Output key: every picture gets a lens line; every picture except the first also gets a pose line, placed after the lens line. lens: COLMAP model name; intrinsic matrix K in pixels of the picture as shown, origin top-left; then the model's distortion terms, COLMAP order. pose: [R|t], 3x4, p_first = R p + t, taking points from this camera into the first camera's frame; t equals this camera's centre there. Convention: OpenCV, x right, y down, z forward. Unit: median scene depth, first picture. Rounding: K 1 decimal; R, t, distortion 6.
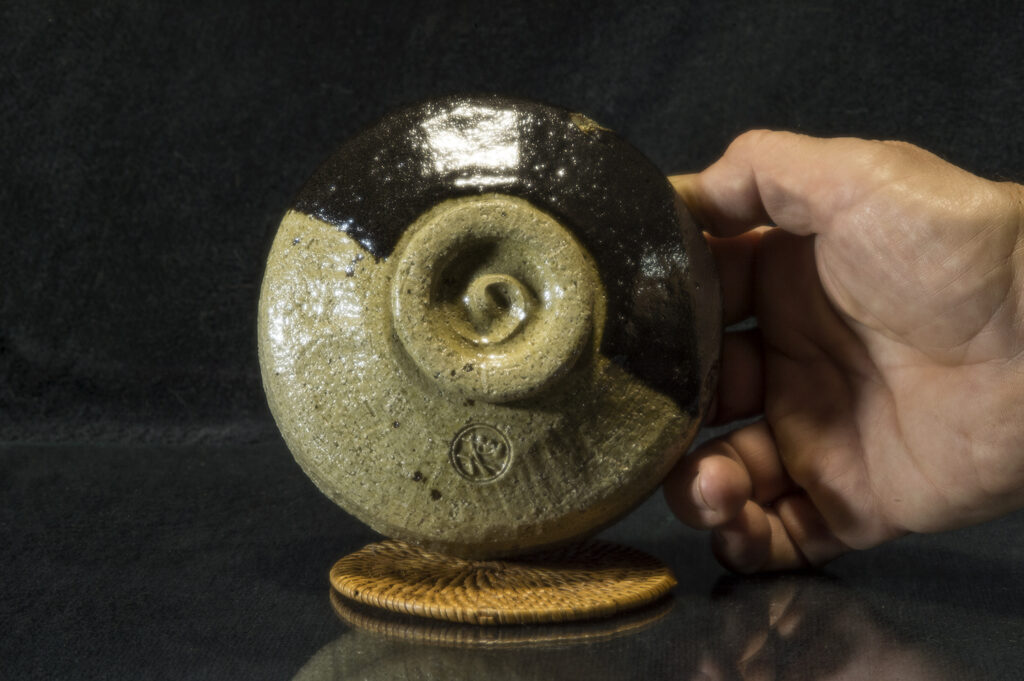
lens RADIAL K [[3471.0, 0, 512.0], [0, 3471.0, 340.5], [0, 0, 1]] dist [0.316761, -0.534538]
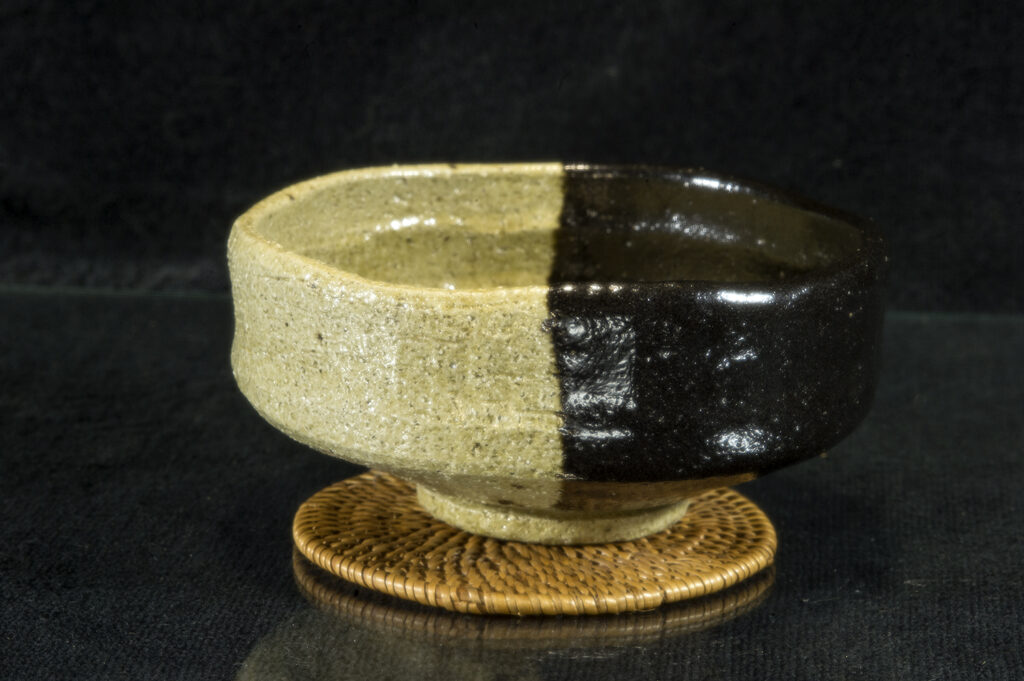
lens RADIAL K [[3471.0, 0, 512.0], [0, 3471.0, 340.5], [0, 0, 1]] dist [0.316761, -0.534538]
pose [[0.999307, 0.021458, -0.030420, 0.013905], [-0.018816, 0.996236, 0.084617, -0.029576], [0.032121, -0.083986, 0.995949, 0.272995]]
